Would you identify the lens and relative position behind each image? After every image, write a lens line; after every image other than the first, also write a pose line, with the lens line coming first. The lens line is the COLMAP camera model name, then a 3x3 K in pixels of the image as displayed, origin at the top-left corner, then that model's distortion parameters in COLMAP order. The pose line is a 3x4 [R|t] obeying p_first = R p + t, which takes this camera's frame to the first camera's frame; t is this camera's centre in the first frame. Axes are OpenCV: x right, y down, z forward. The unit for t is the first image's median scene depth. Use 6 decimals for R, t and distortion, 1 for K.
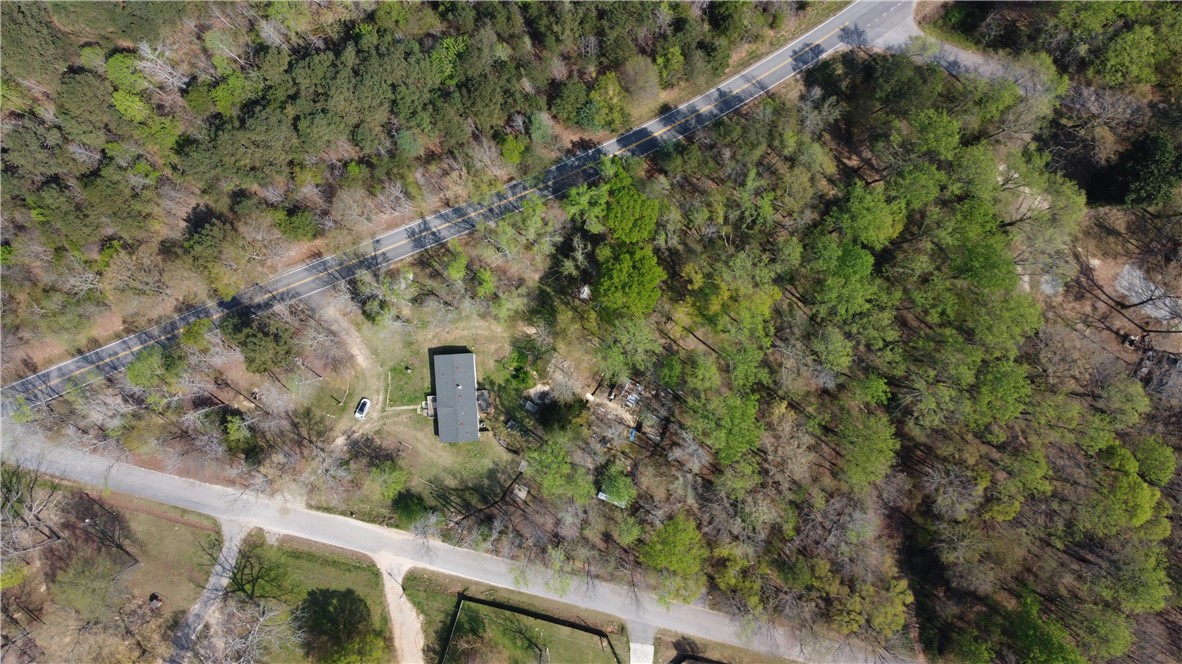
lens RADIAL K [[867.9, 0, 594.2], [0, 867.9, 330.1], [0, 0, 1]] dist [0.012800, -0.003268]
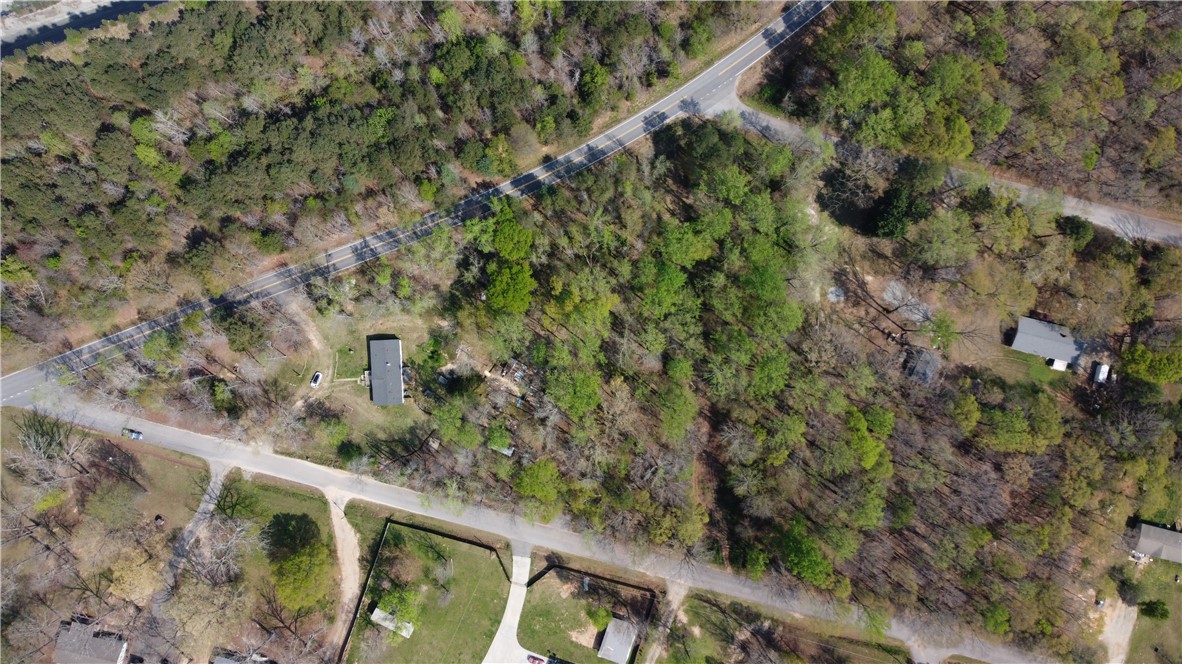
lens RADIAL K [[867.9, 0, 587.9], [0, 867.9, 330.9], [0, 0, 1]] dist [0.012800, -0.003268]
pose [[0.999857, 0.013929, 0.009605, 0.140923], [-0.013922, 0.999903, -0.000813, 0.010365], [-0.009615, 0.000679, 0.999954, -0.351136]]
